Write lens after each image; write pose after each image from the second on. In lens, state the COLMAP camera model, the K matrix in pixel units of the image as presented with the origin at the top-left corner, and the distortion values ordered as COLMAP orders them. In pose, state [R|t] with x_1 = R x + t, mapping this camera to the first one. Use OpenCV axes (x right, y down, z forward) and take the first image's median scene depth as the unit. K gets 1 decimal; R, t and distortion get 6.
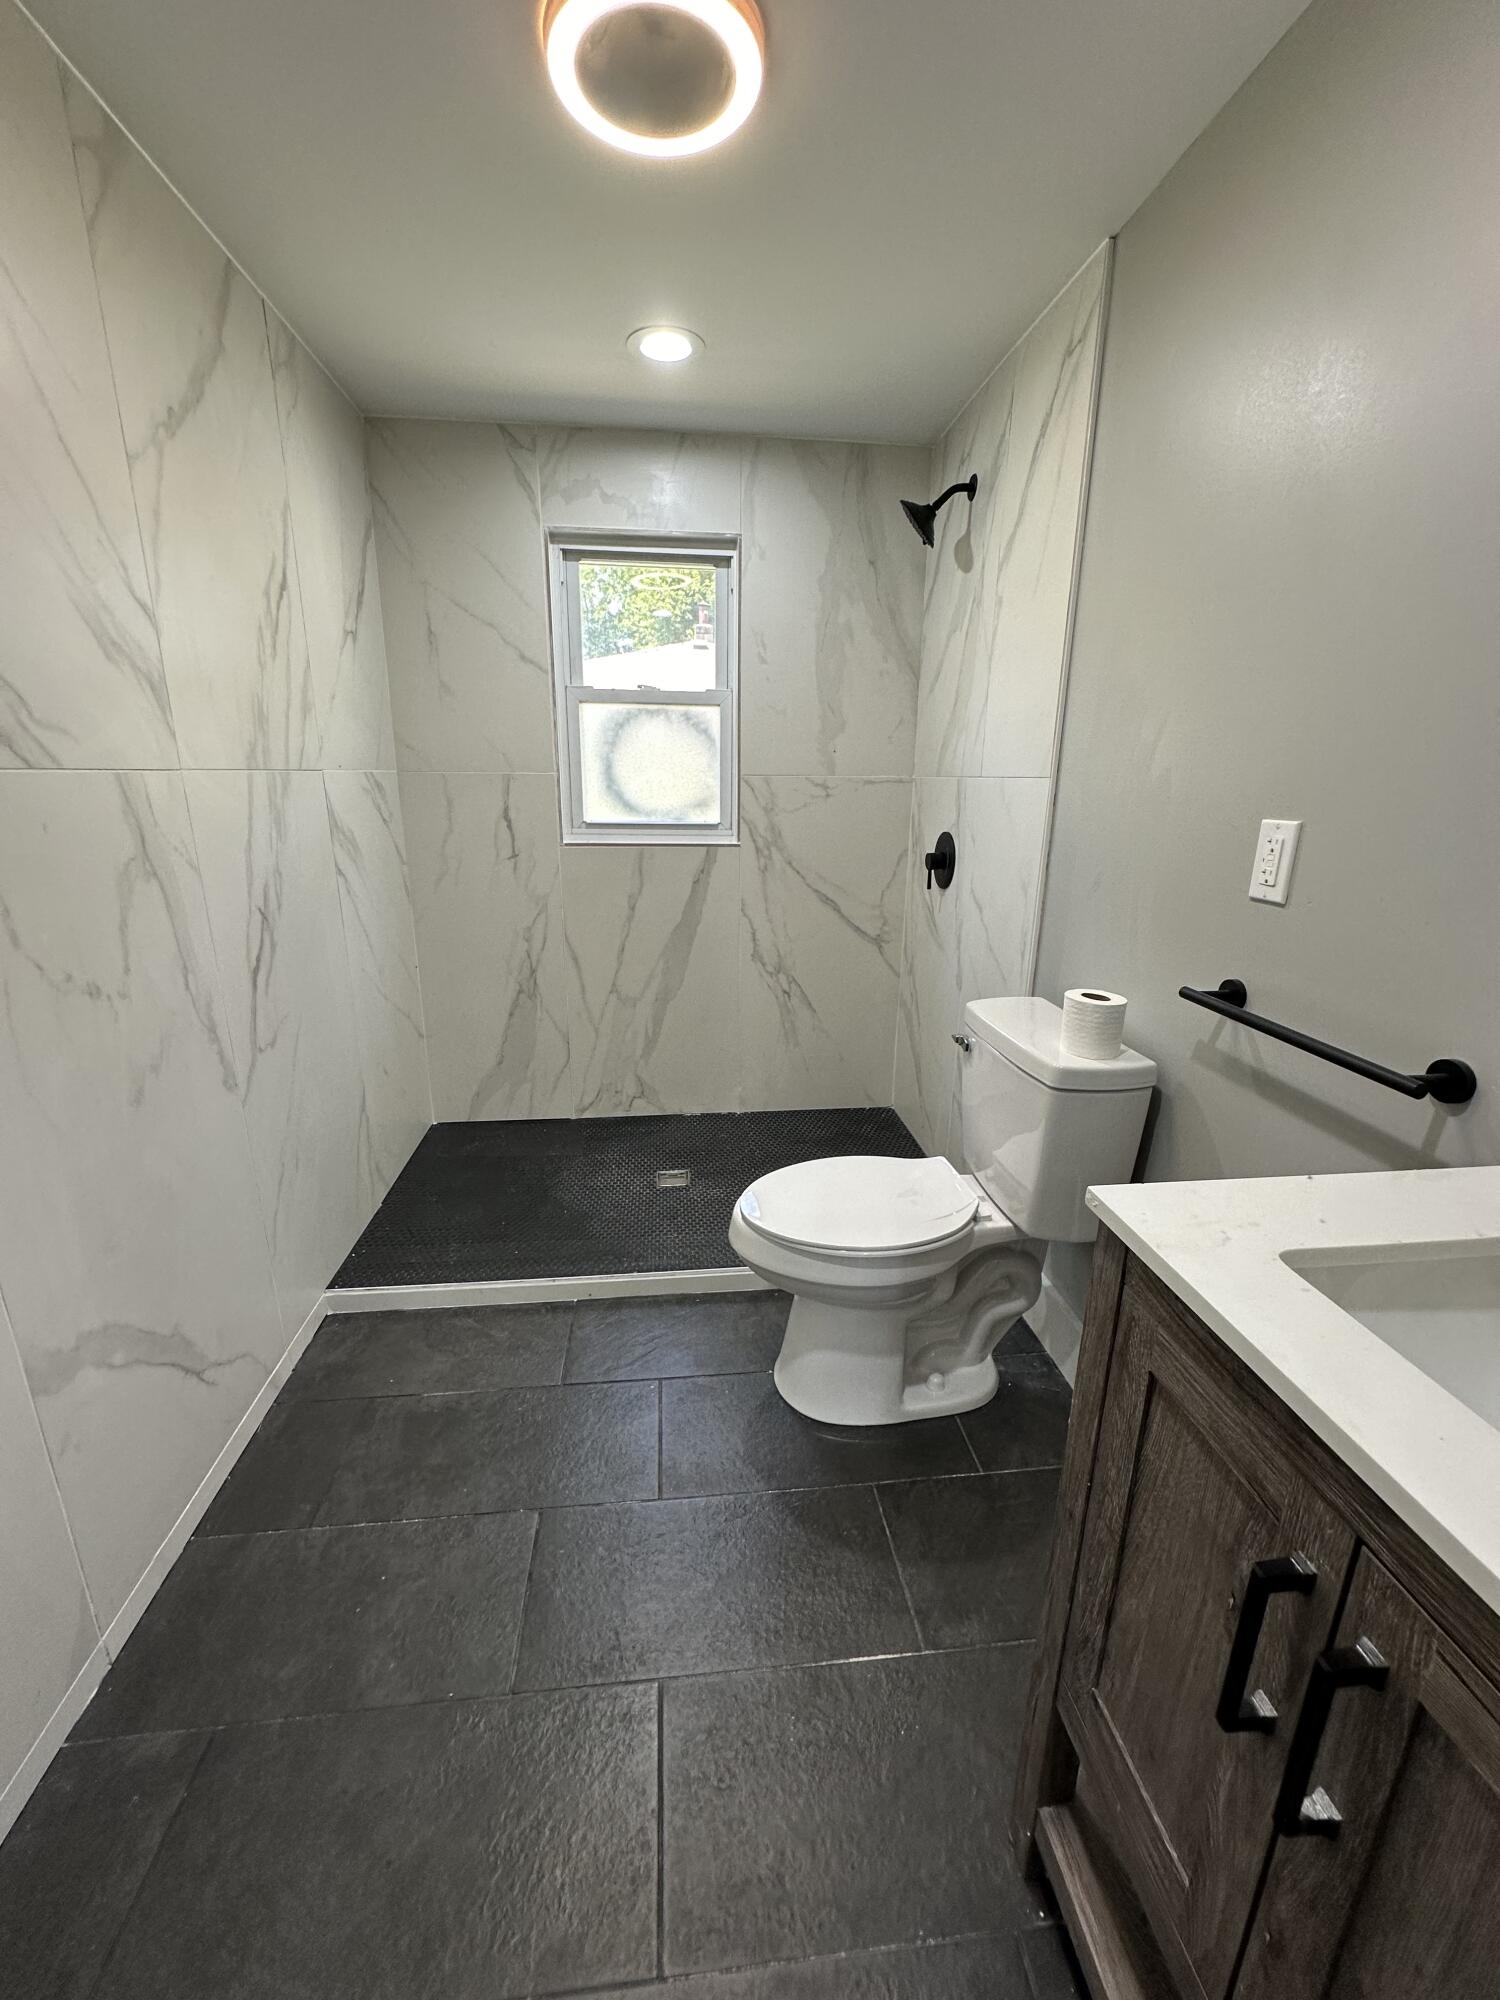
lens RADIAL K [[799.6, 0, 750.0], [0, 799.6, 1000.0], [0, 0, 1]] dist [-0.000944, 0.000024]
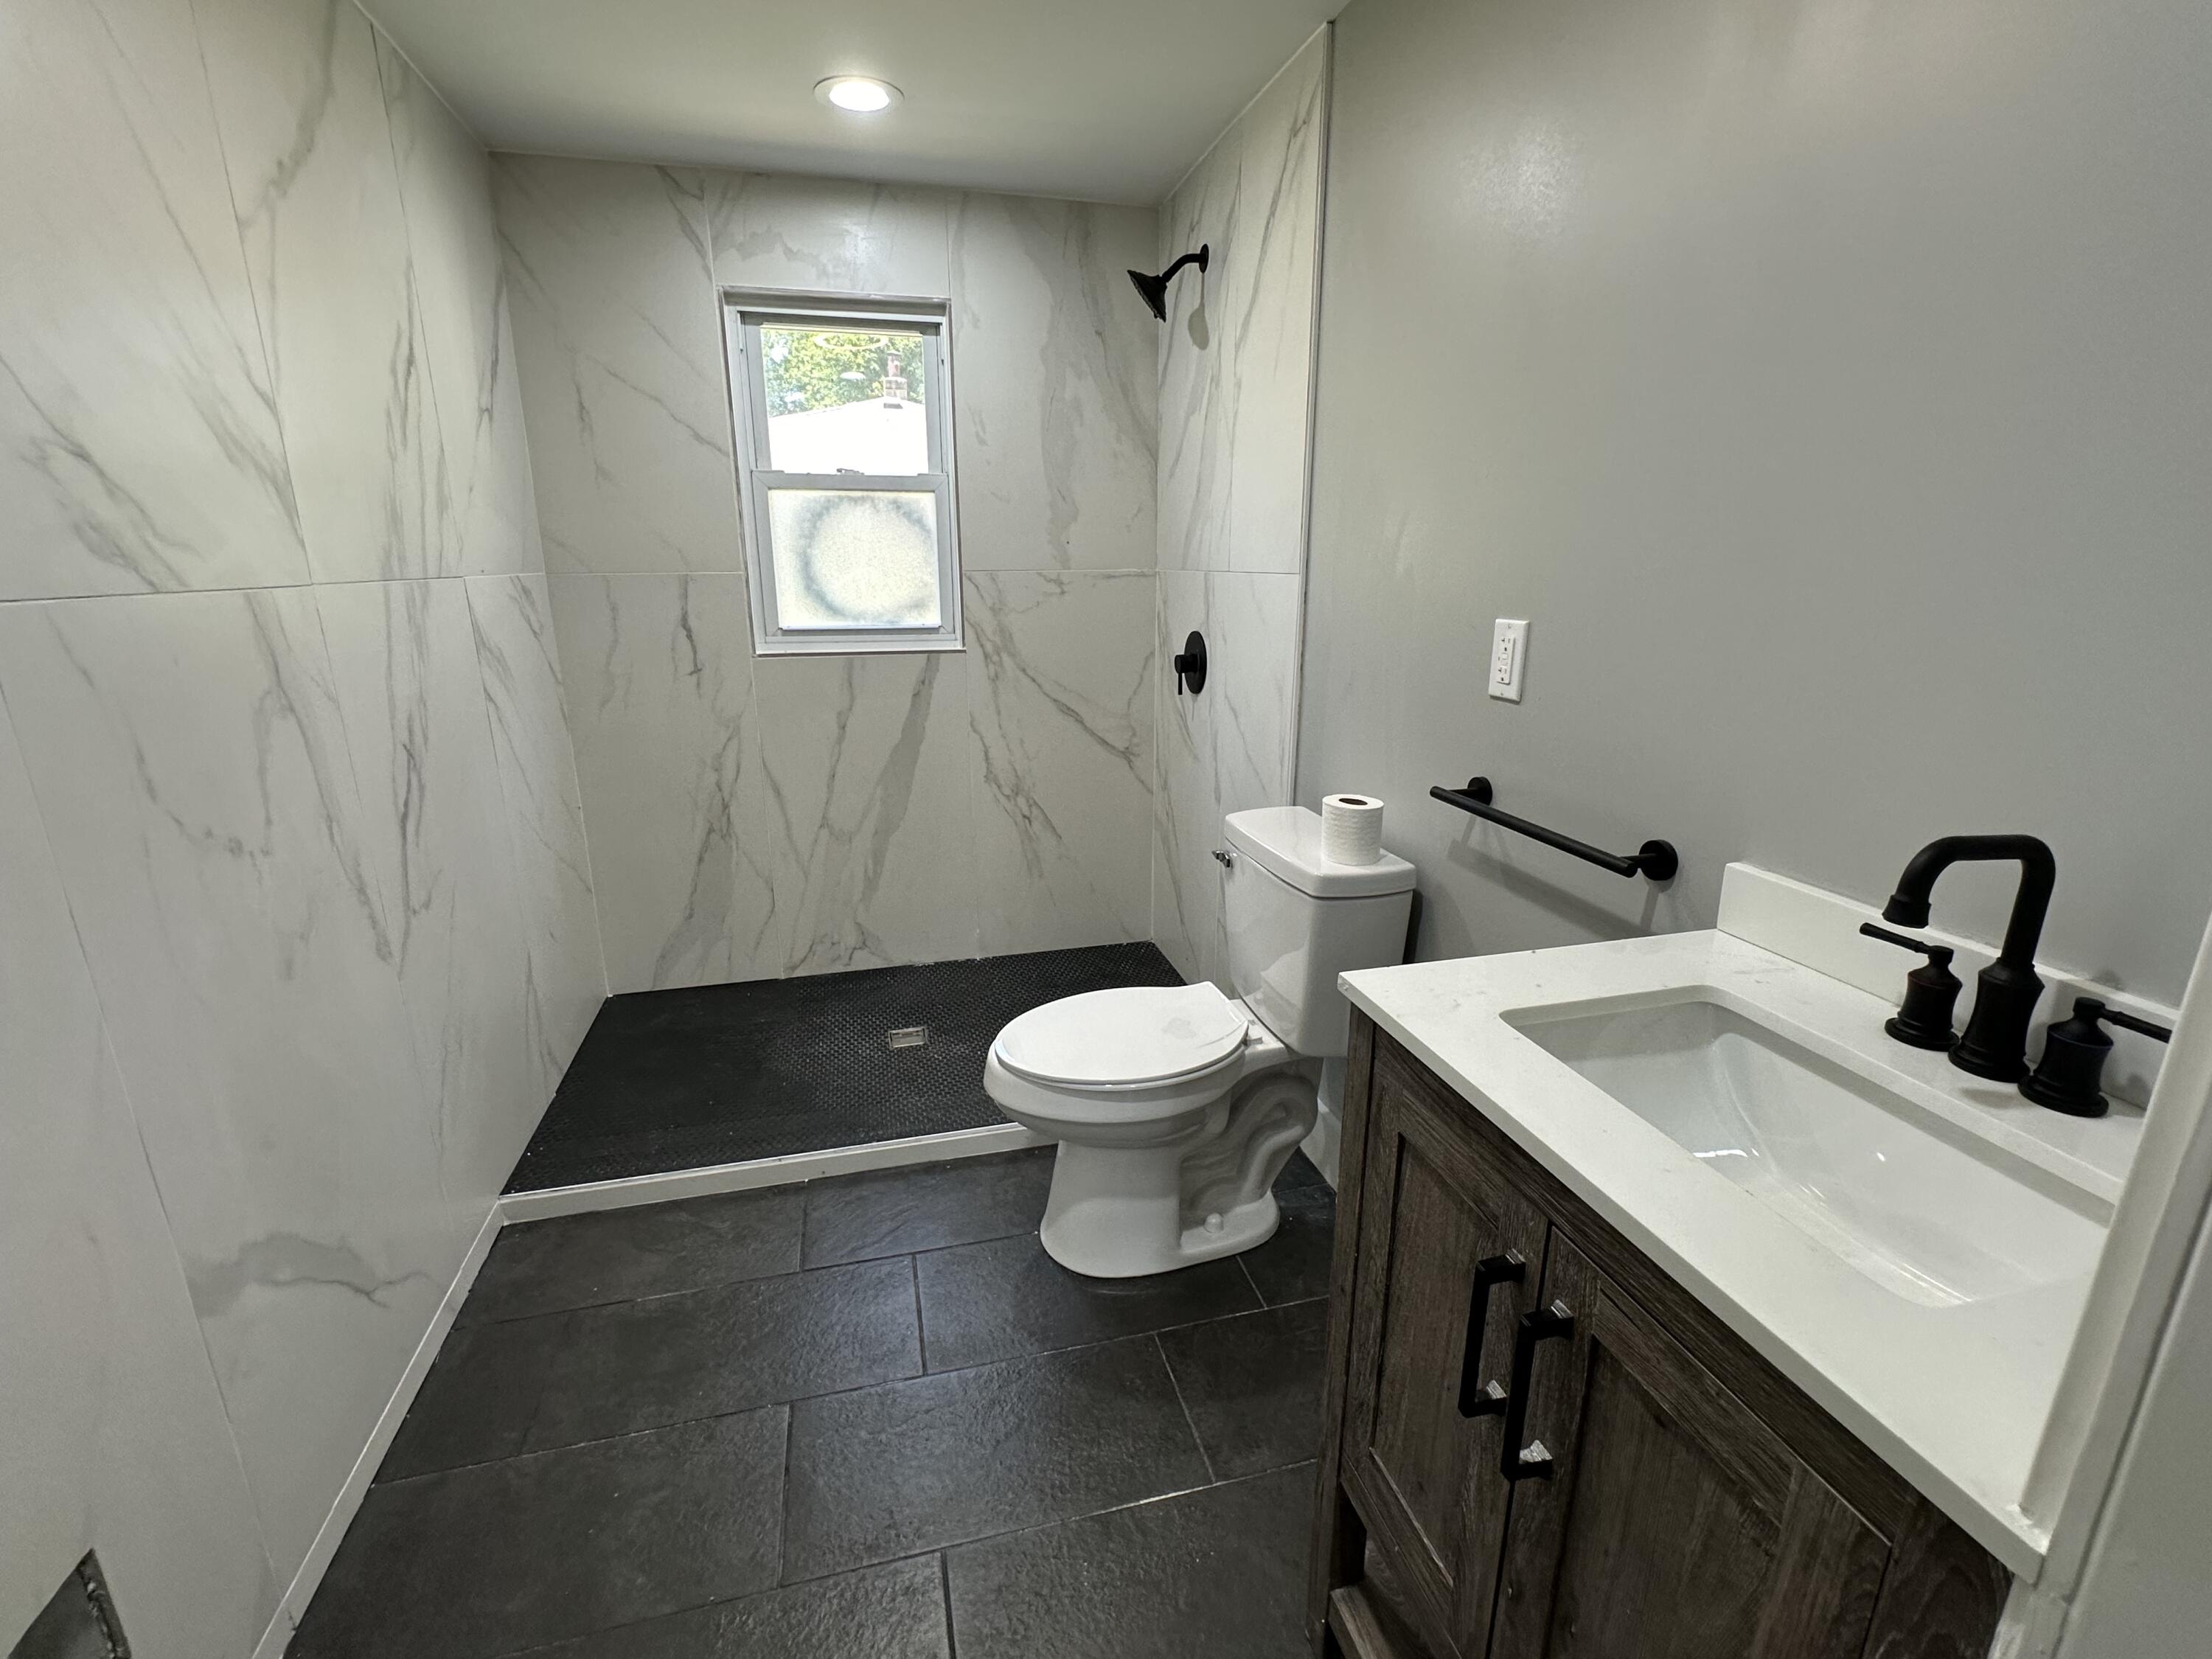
lens RADIAL K [[983.1, 0, 1106.0], [0, 983.1, 829.5], [0, 0, 1]] dist [0.002387, 0.000273]
pose [[0.989203, -0.051051, 0.137371, -0.028984], [0.051361, 0.998679, 0.001292, 0.011952], [-0.137256, 0.005777, 0.990519, -0.132495]]
